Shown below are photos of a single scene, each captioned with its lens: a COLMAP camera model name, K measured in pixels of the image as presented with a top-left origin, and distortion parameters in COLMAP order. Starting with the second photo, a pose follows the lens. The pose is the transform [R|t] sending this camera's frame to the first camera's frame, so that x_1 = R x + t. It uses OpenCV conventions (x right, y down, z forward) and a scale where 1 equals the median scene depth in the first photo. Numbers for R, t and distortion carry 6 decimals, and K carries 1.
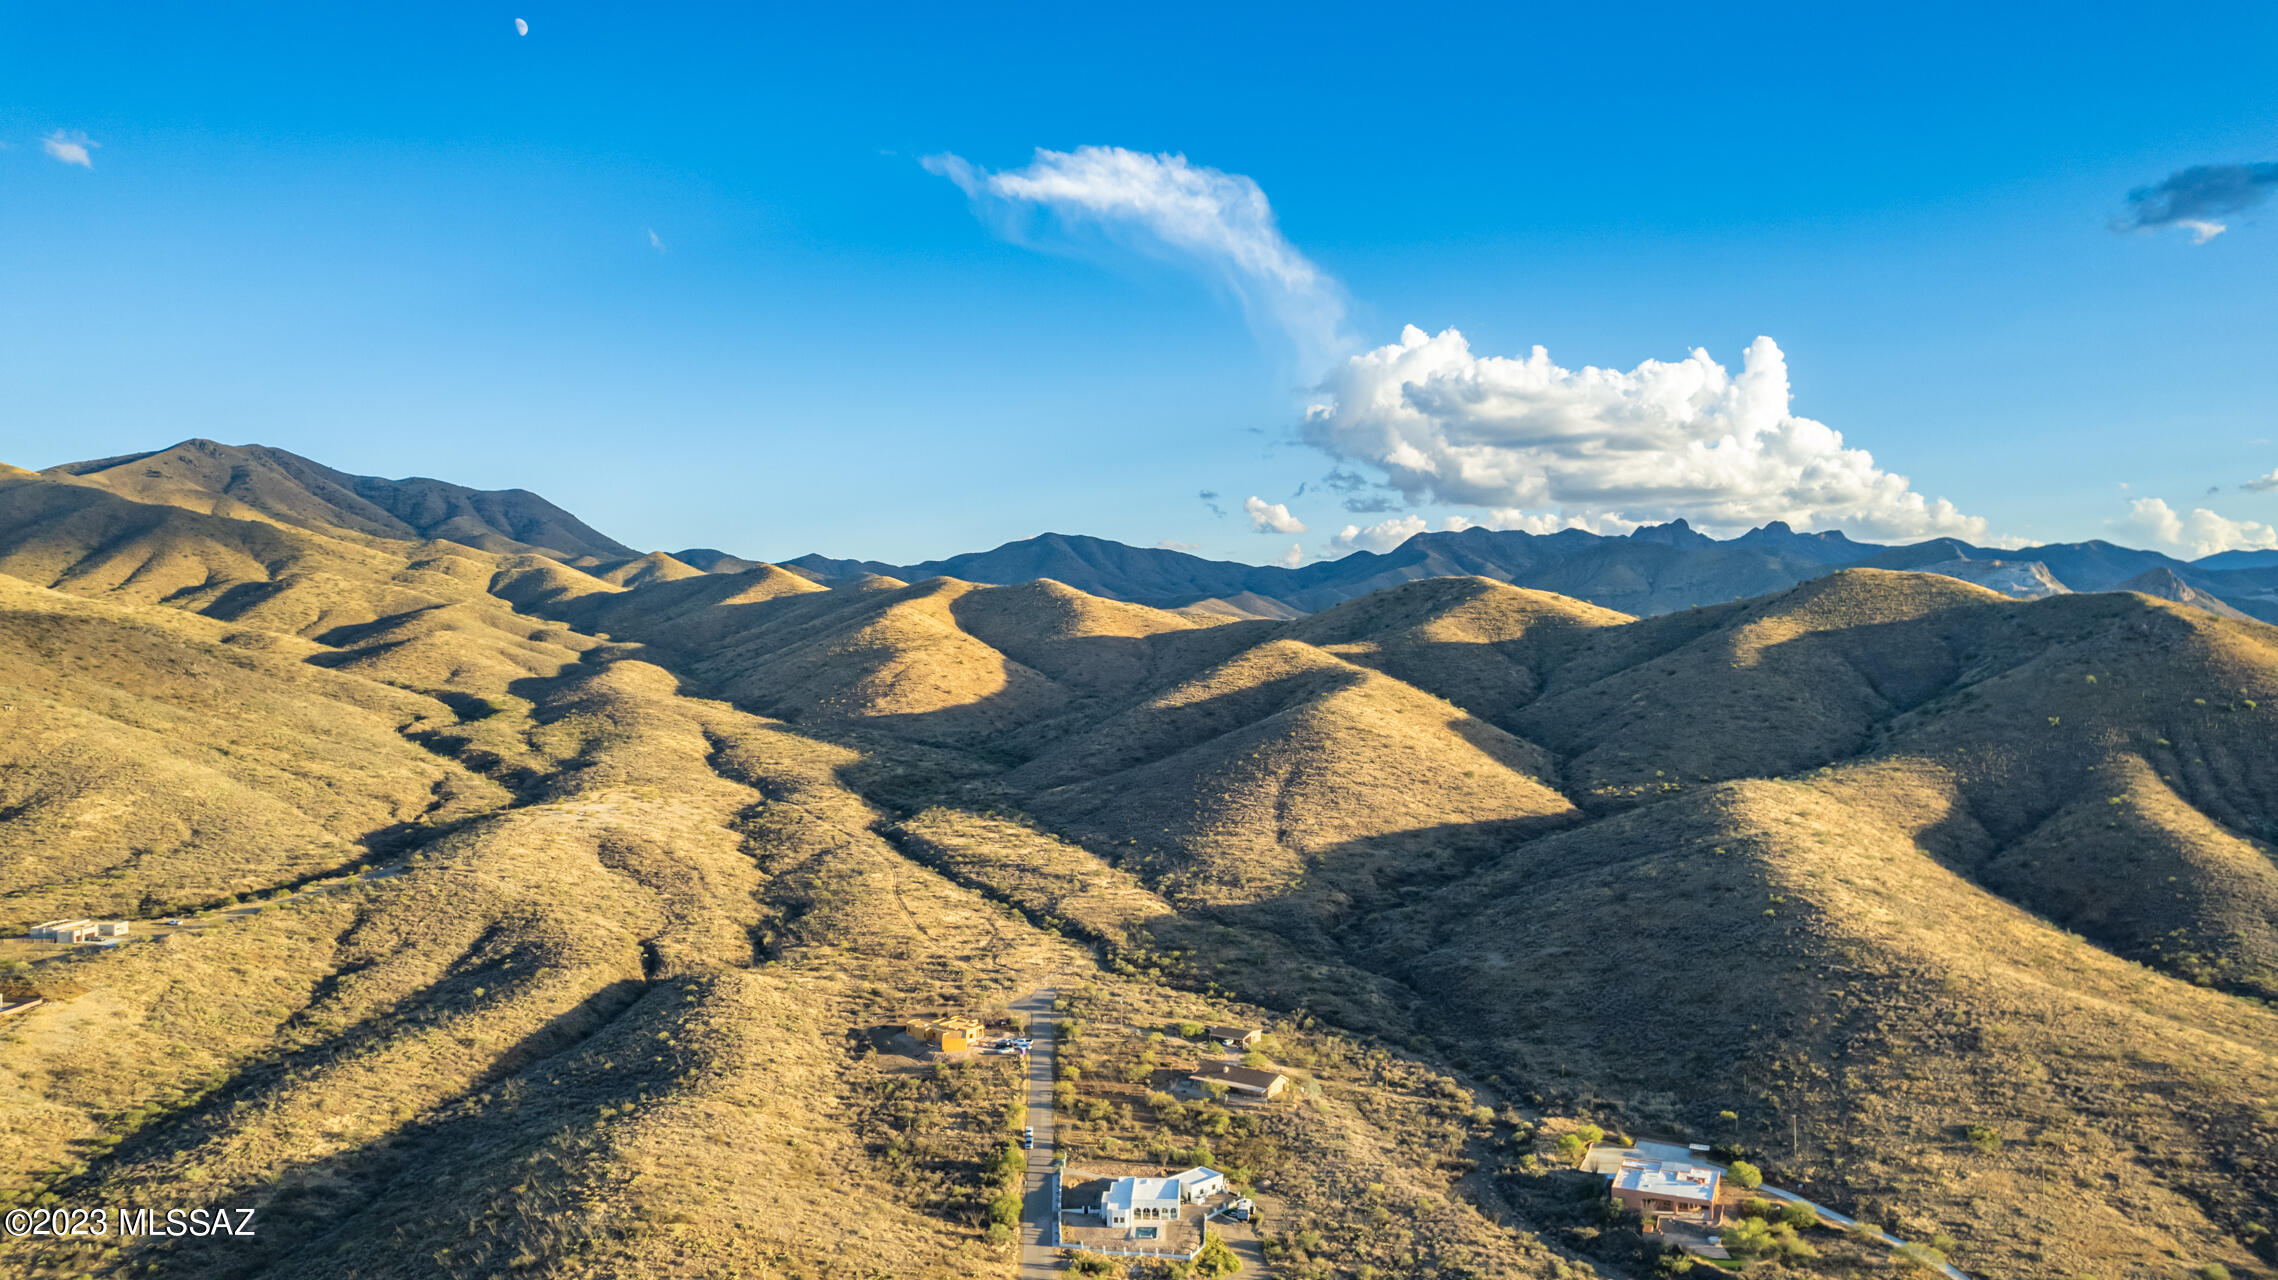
lens RADIAL K [[1464.8, 0, 1143.5], [0, 1464.8, 648.5], [0, 0, 1]] dist [-0.070568, 0.062661]
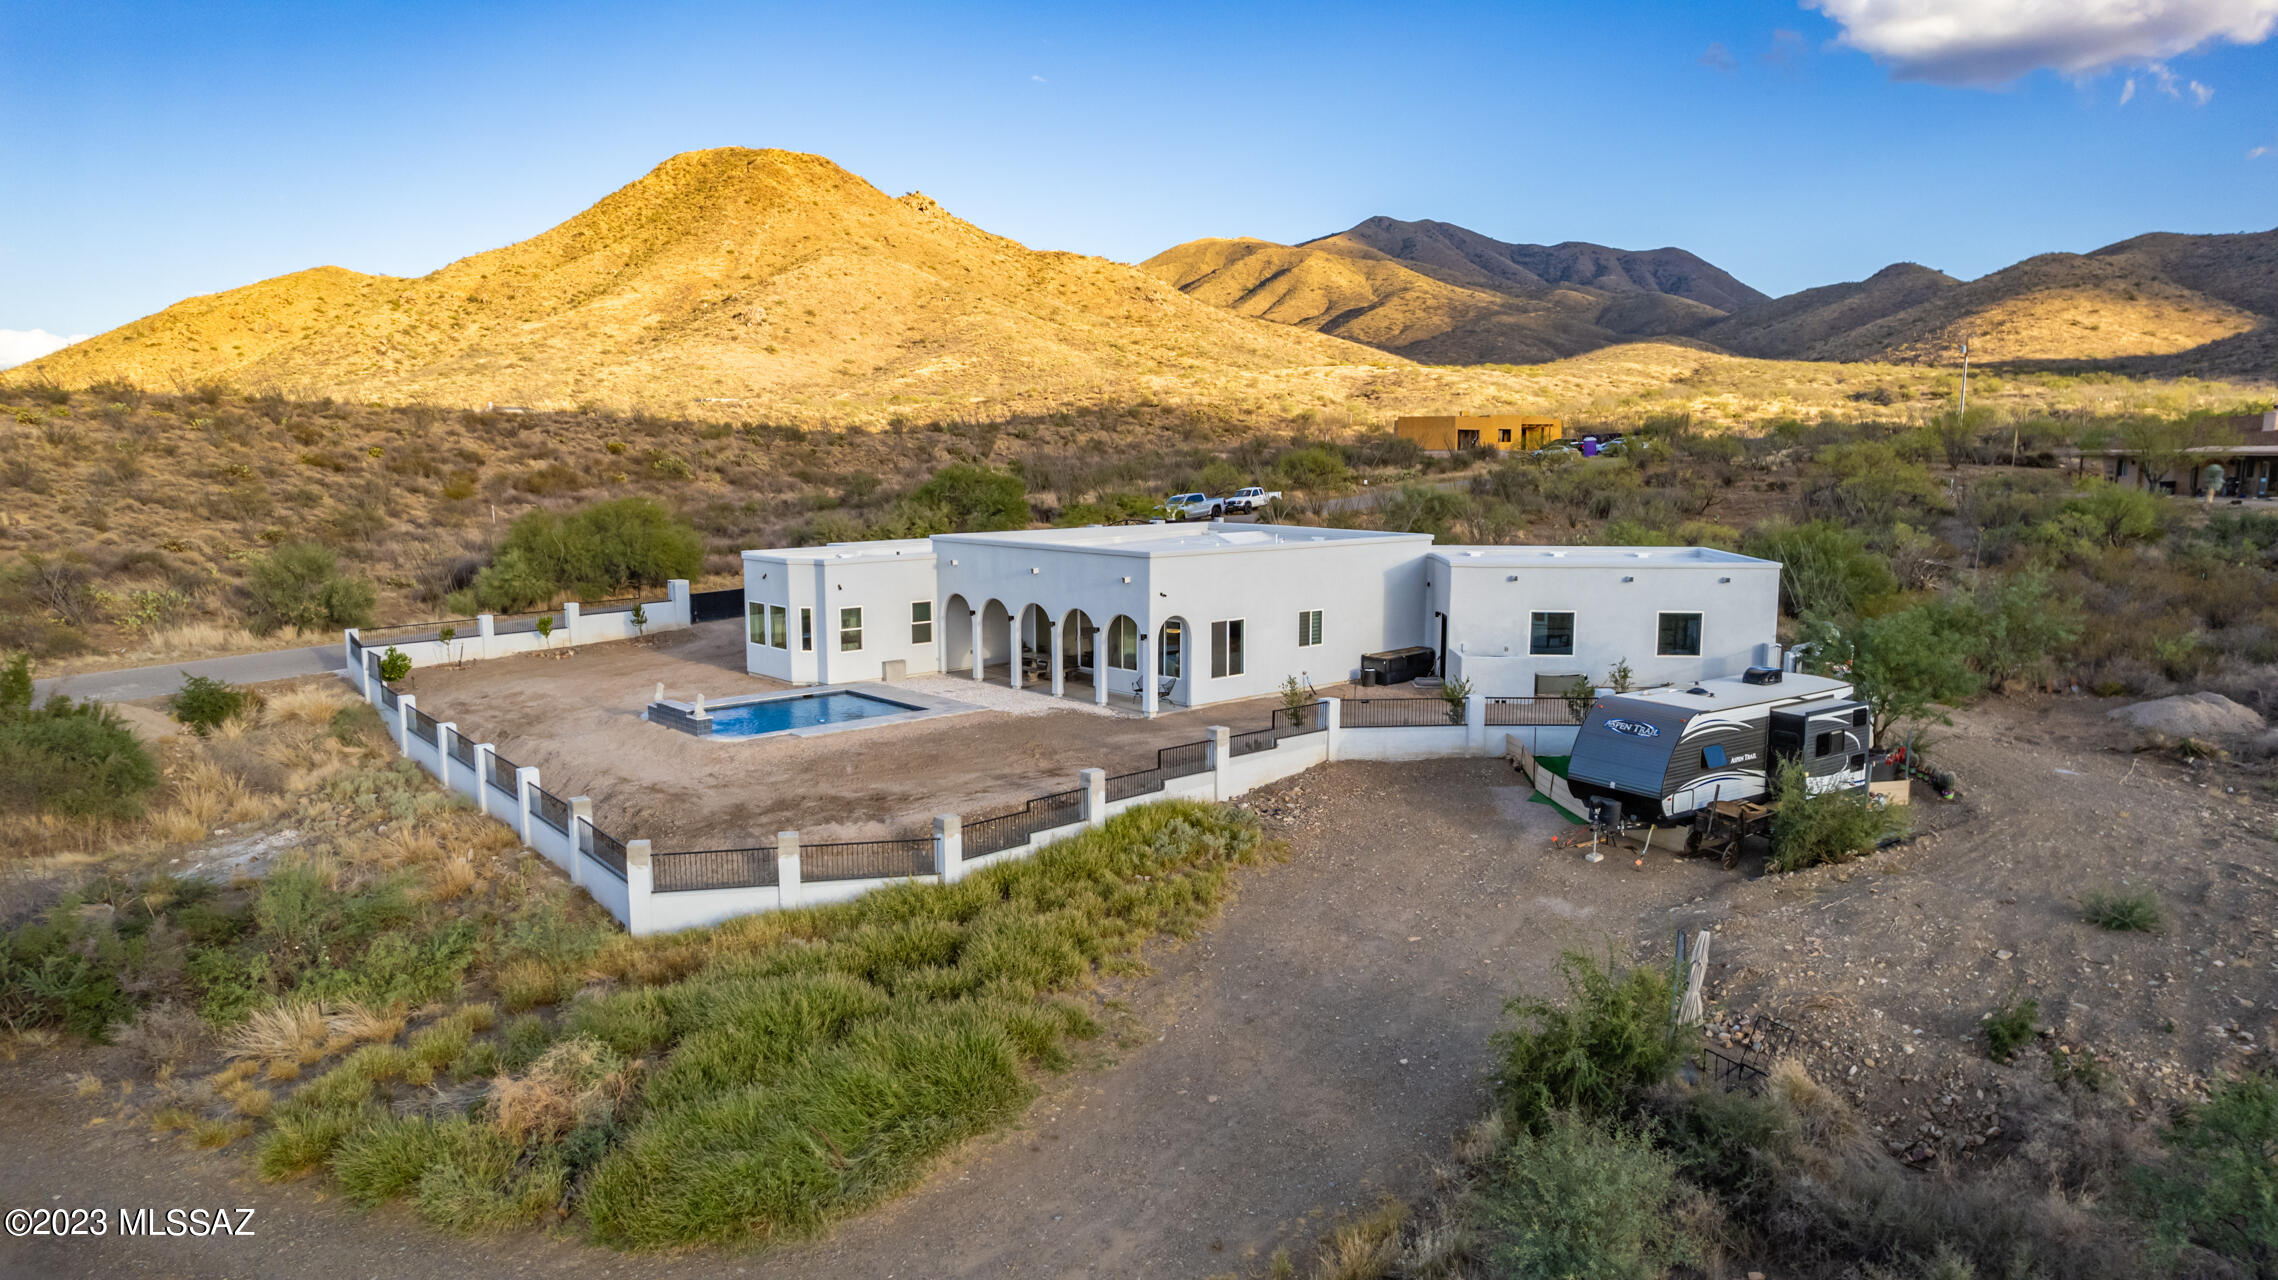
lens RADIAL K [[1464.8, 0, 1143.5], [0, 1464.8, 648.5], [0, 0, 1]] dist [-0.070568, 0.062661]
pose [[0.709470, 0.103959, -0.697025, 0.042391], [-0.014938, 0.991056, 0.132608, 0.133589], [0.704577, -0.083670, 0.704678, 0.326303]]
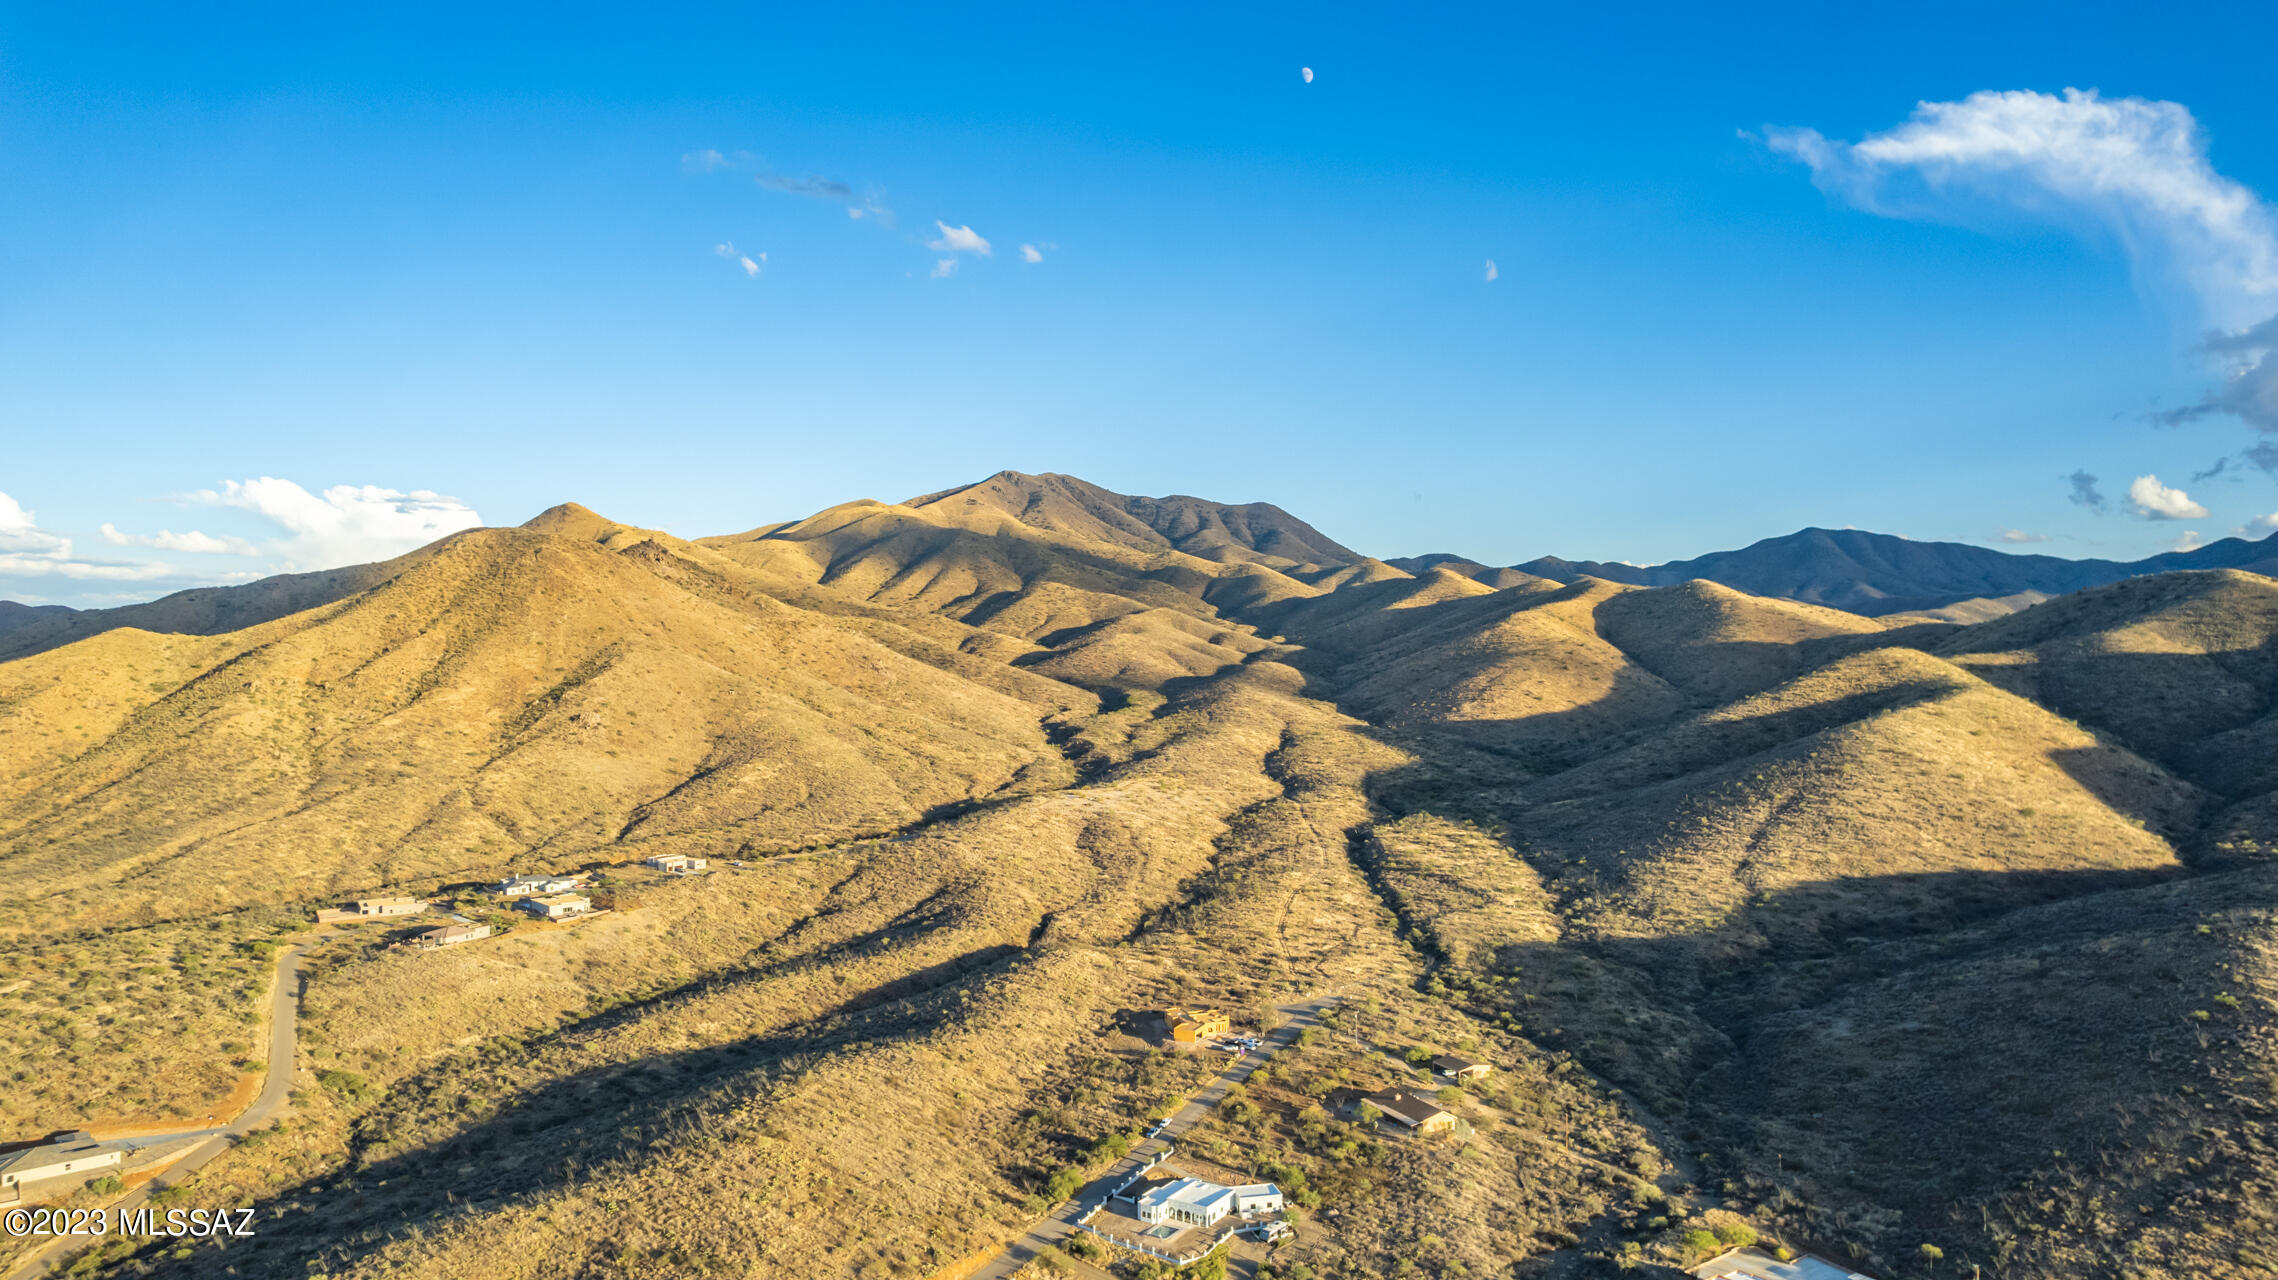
lens RADIAL K [[1464.8, 0, 1143.5], [0, 1464.8, 648.5], [0, 0, 1]] dist [-0.070568, 0.062661]
pose [[0.866780, 0.008138, -0.498624, 0.174733], [-0.009097, 0.999958, 0.000508, -0.002252], [0.498608, 0.004096, 0.866818, 0.039058]]
